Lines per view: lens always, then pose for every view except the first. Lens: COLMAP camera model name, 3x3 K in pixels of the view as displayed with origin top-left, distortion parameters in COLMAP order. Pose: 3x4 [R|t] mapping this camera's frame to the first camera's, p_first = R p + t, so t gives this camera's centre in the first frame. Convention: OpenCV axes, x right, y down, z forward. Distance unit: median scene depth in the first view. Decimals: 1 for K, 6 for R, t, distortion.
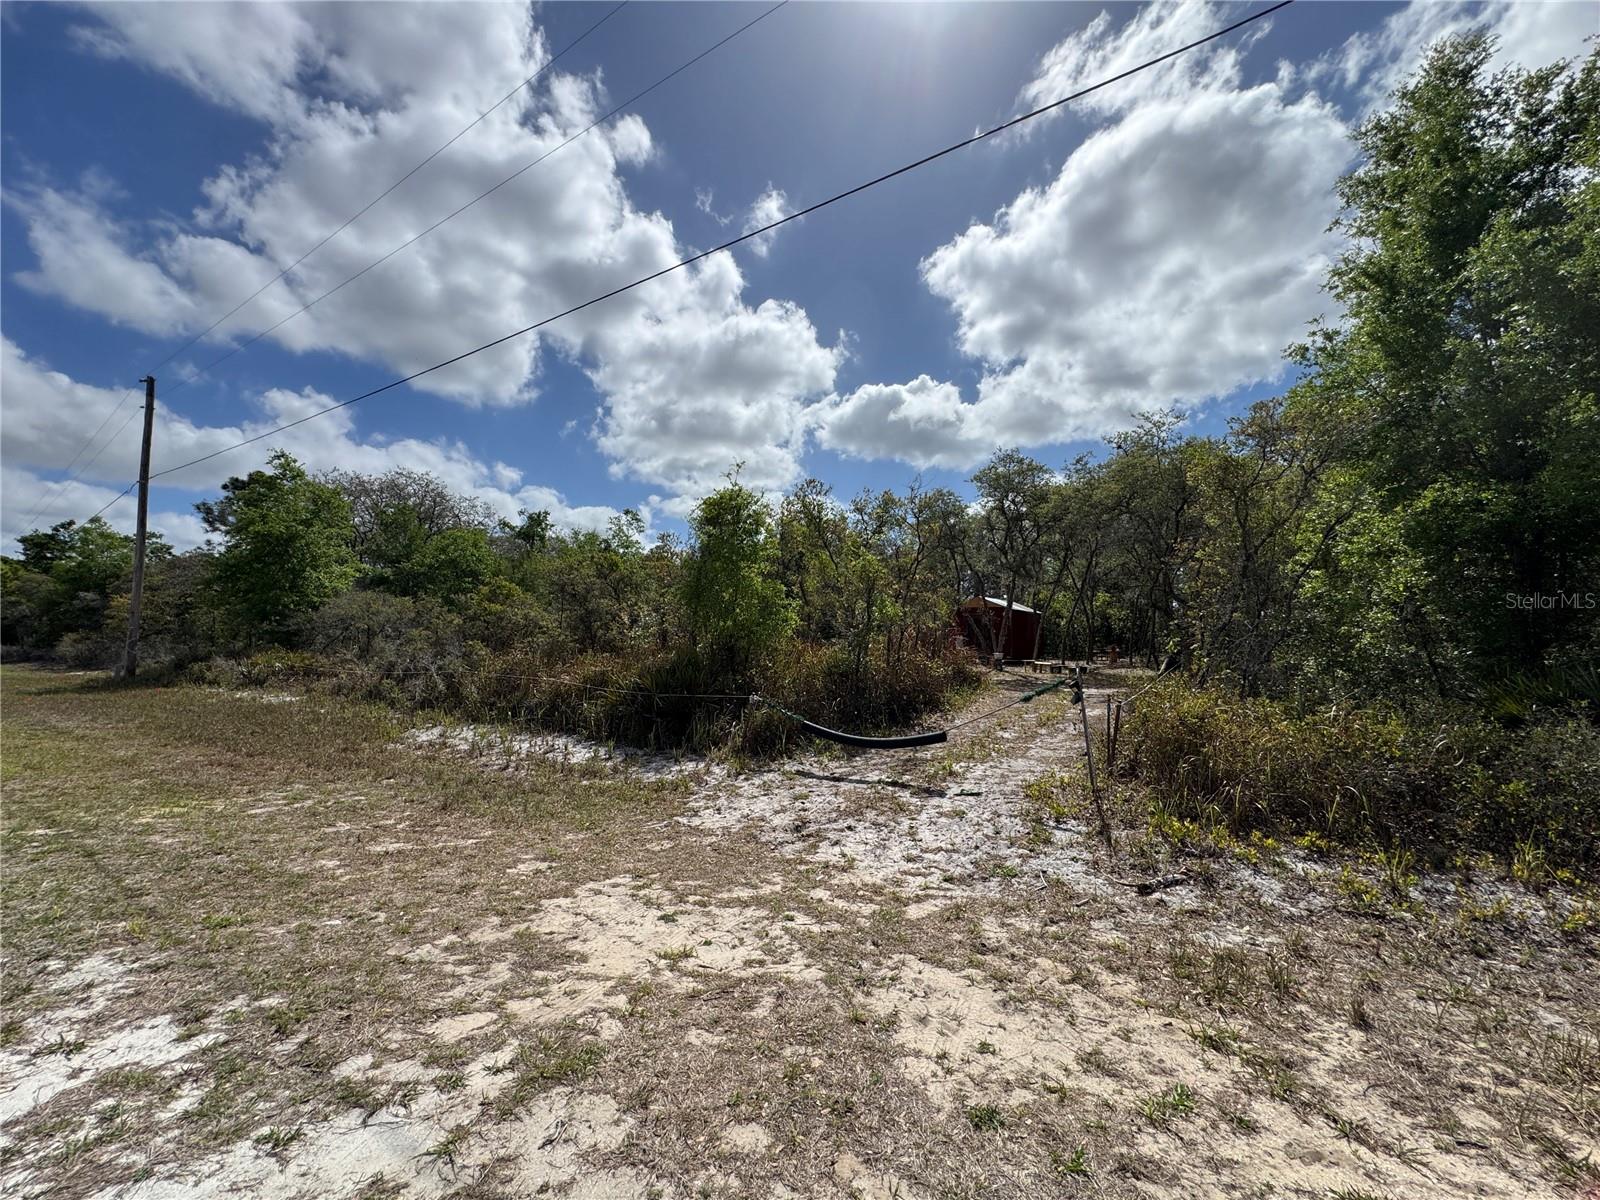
lens RADIAL K [[648.0, 0, 802.3], [0, 648.0, 601.2], [0, 0, 1]] dist [-0.001786, -0.000031]
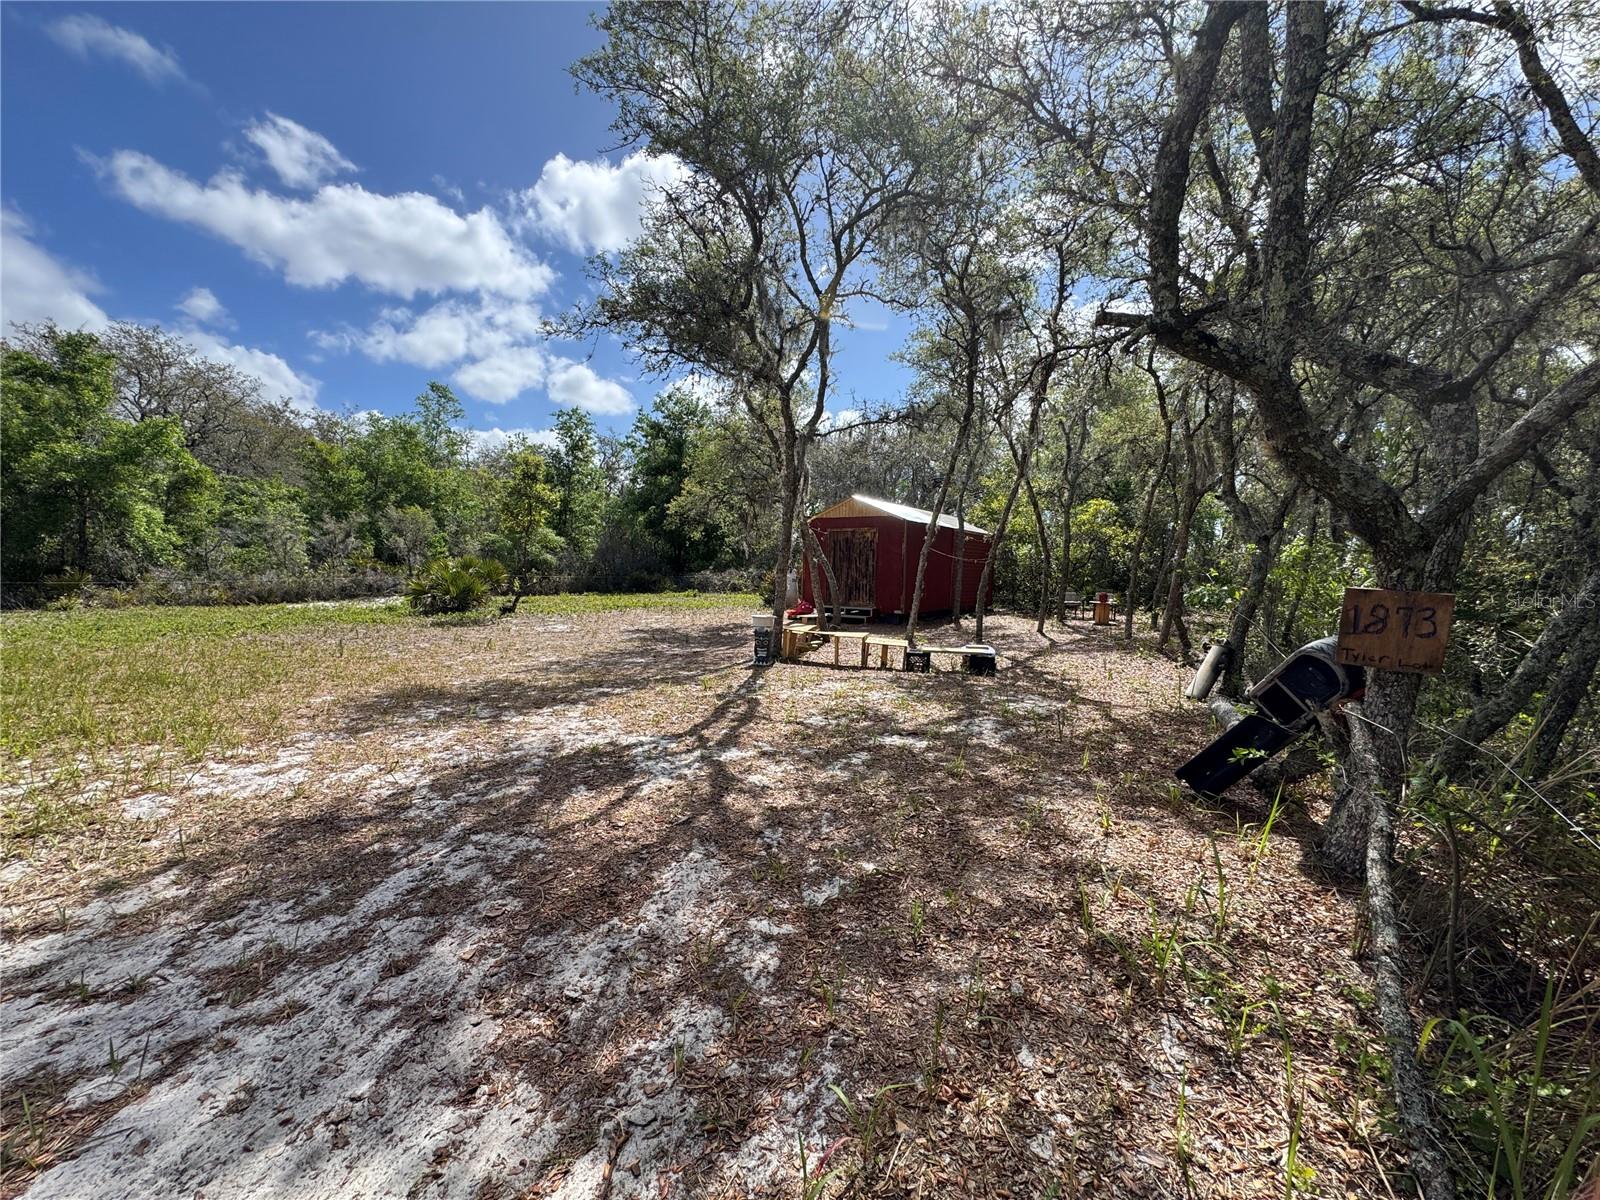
lens RADIAL K [[648.0, 0, 808.4], [0, 648.0, 603.6], [0, 0, 1]] dist [-0.001786, -0.000031]
pose [[0.999434, 0.006969, -0.032916, 0.347330], [-0.003943, 0.995832, 0.091121, 0.040942], [0.033414, -0.090939, 0.995296, 0.630187]]
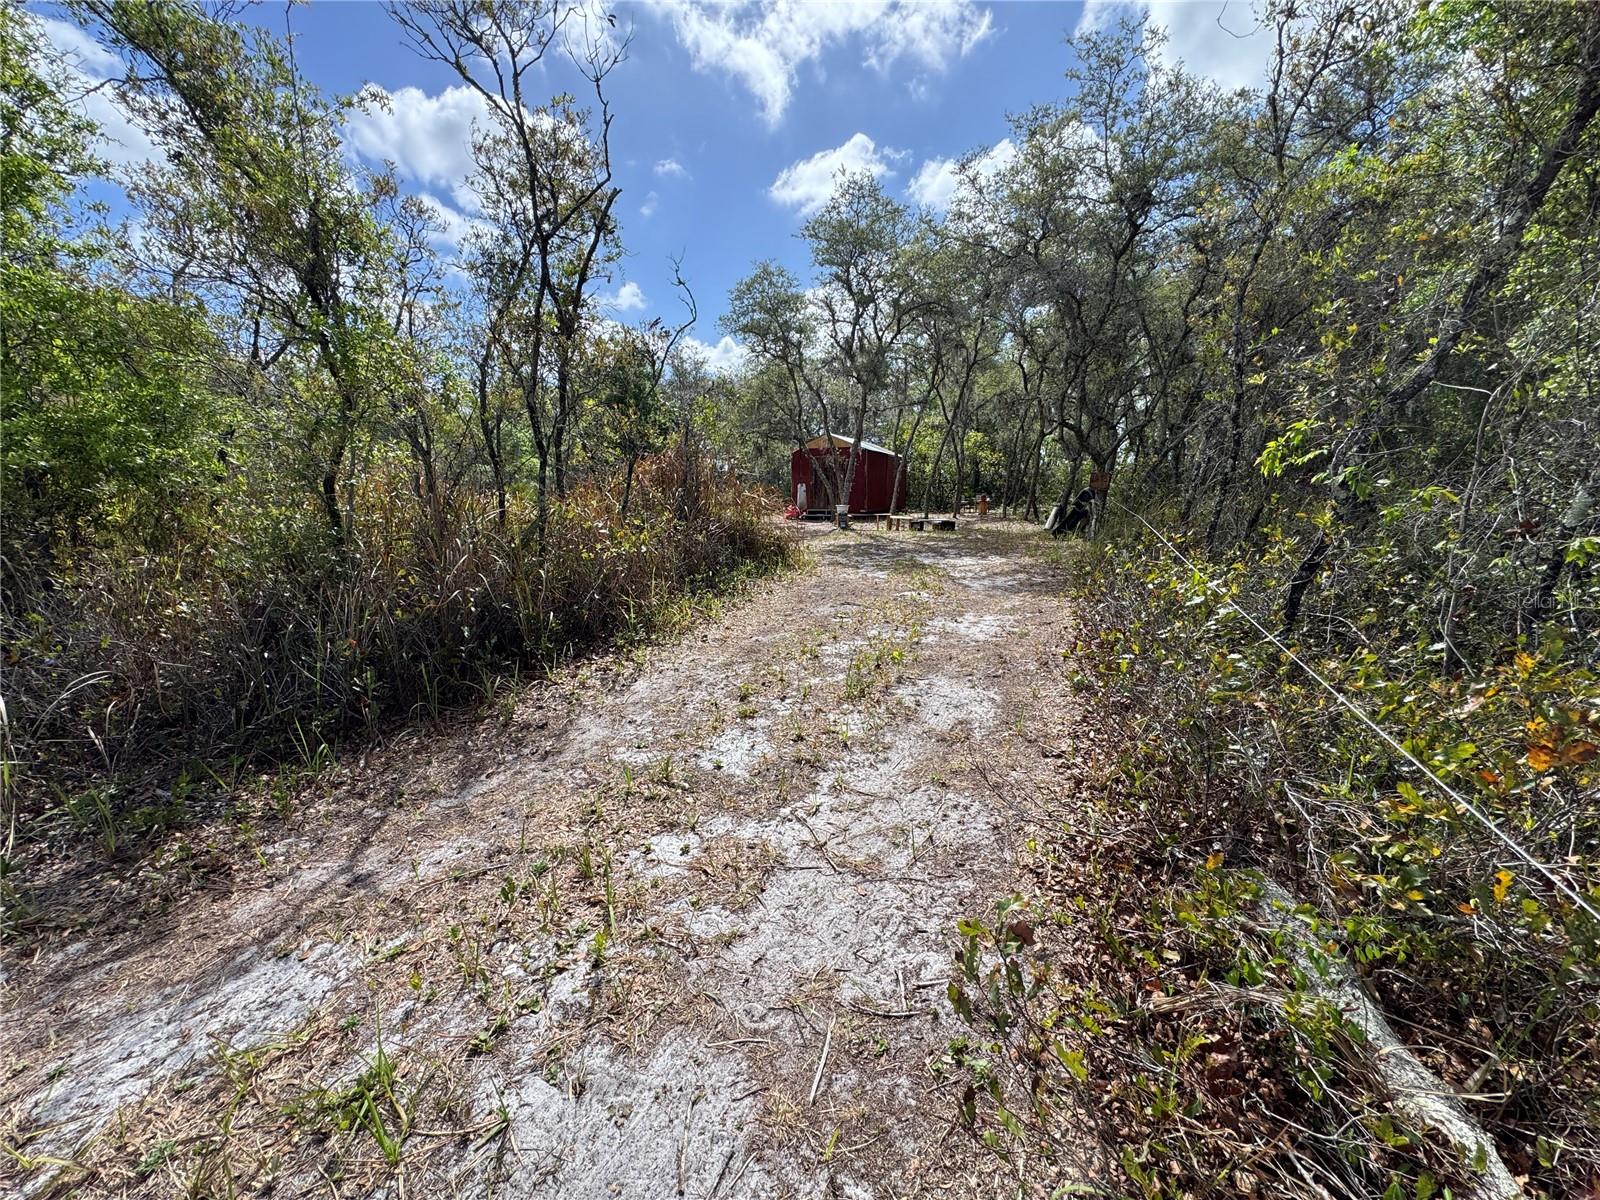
lens RADIAL K [[648.0, 0, 795.1], [0, 648.0, 596.0], [0, 0, 1]] dist [-0.001786, -0.000031]
pose [[0.983548, -0.042699, 0.175526, 0.107550], [0.004527, 0.977184, 0.212347, 0.022735], [-0.180588, -0.208059, 0.961301, 0.261806]]
